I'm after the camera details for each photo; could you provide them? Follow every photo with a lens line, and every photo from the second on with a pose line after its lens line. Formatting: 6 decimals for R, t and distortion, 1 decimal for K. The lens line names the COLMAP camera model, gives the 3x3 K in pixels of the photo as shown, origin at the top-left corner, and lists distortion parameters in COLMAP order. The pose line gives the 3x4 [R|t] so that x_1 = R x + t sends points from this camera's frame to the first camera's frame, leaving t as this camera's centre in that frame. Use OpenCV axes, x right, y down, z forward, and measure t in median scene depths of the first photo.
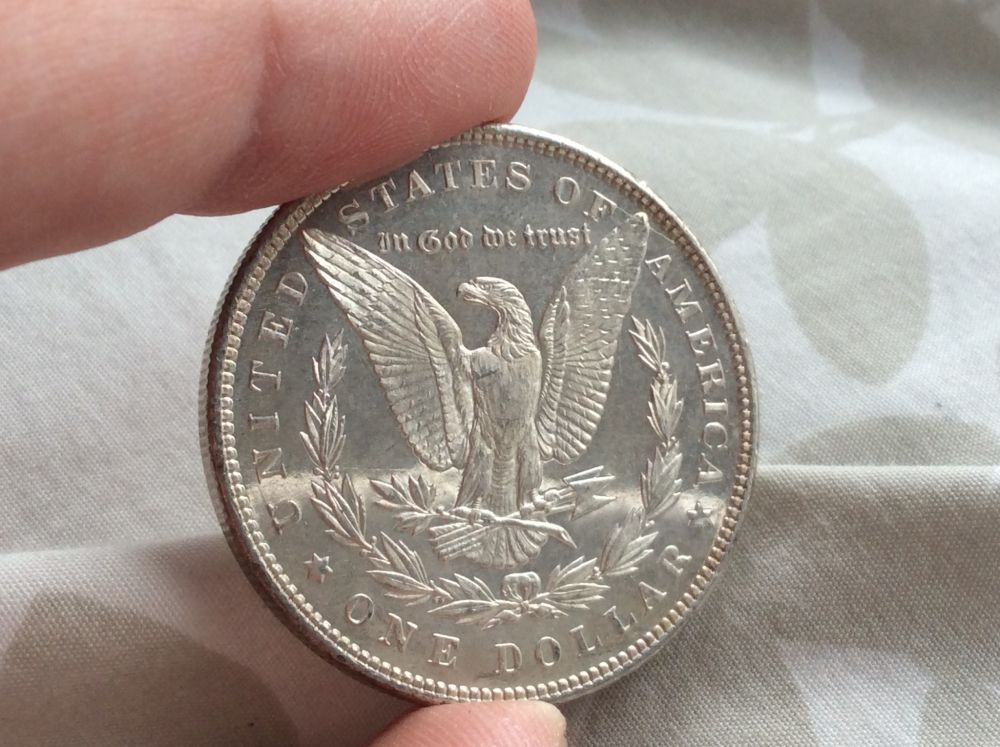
lens RADIAL K [[1626.5, 0, 500.0], [0, 1626.5, 373.5], [0, 0, 1]] dist [-0.029177, 0.037856]
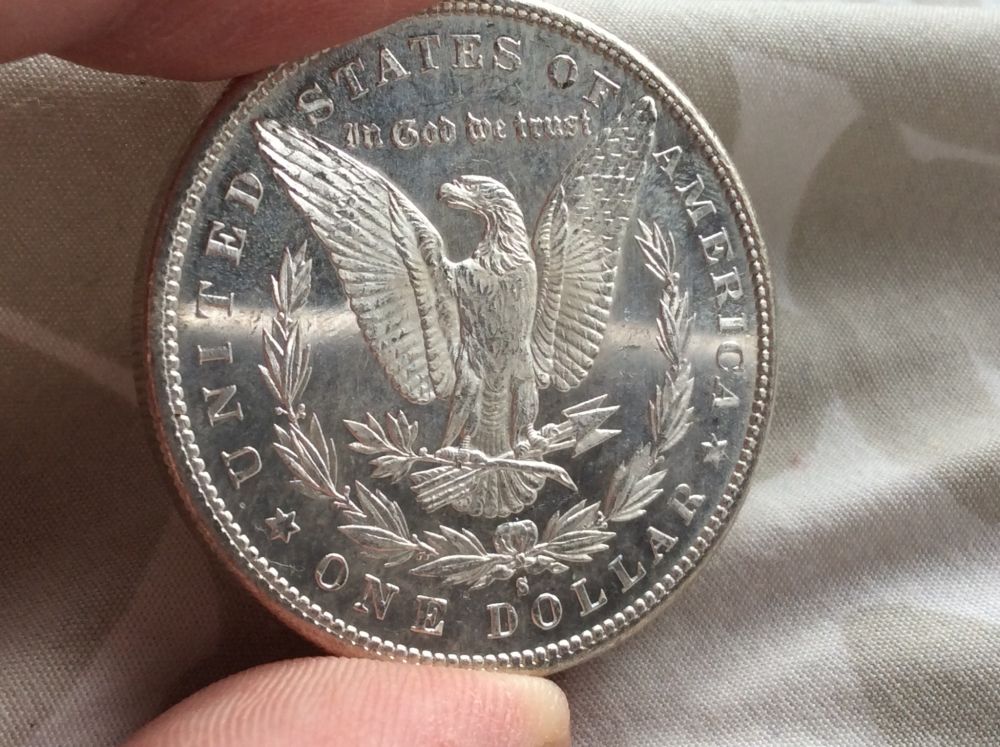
lens RADIAL K [[1626.5, 0, 500.0], [0, 1626.5, 373.5], [0, 0, 1]] dist [-0.029177, 0.037856]
pose [[0.997863, -0.009515, 0.064638, -0.050052], [0.003438, 0.995614, 0.093496, -0.035964], [-0.065244, -0.093074, 0.993519, 0.149739]]
